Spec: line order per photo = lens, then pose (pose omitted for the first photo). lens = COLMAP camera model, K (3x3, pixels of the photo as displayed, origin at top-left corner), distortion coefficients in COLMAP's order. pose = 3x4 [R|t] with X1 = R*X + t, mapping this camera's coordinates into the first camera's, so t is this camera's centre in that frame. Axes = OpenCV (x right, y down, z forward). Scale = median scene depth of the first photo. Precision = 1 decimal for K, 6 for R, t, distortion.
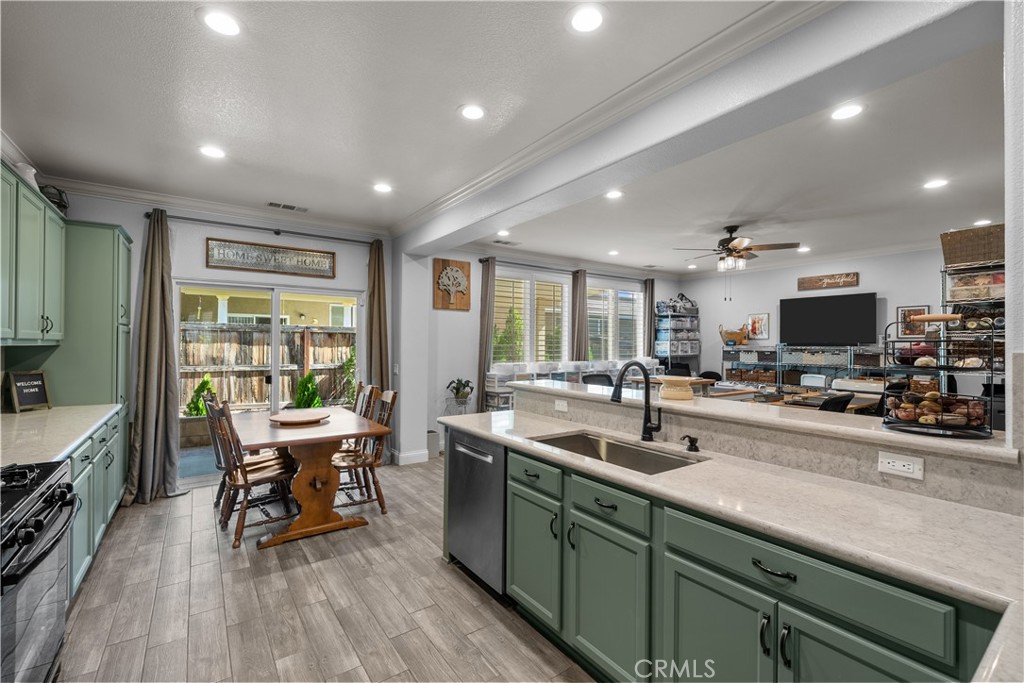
lens RADIAL K [[445.4, 0, 515.6], [0, 445.4, 342.8], [0, 0, 1]] dist [0.005592, -0.000181]
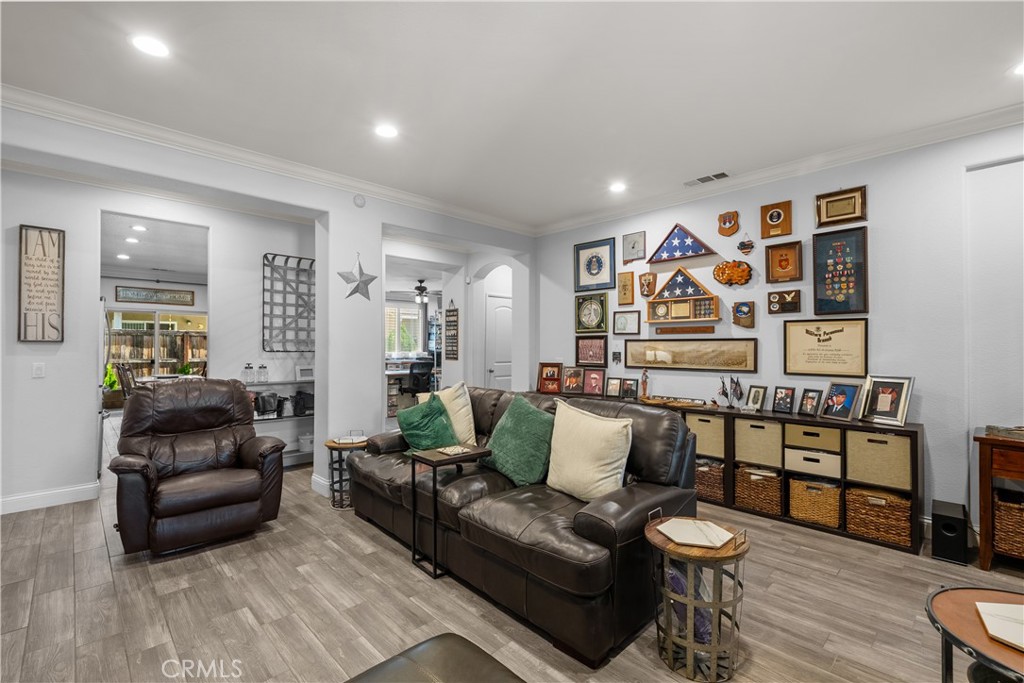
lens RADIAL K [[445.4, 0, 507.0], [0, 445.4, 338.8], [0, 0, 1]] dist [0.005592, -0.000181]
pose [[0.989018, -0.003320, 0.147759, 0.355118], [0.005516, 0.999880, -0.014450, 0.013706], [-0.147694, 0.015106, 0.988918, -0.594387]]
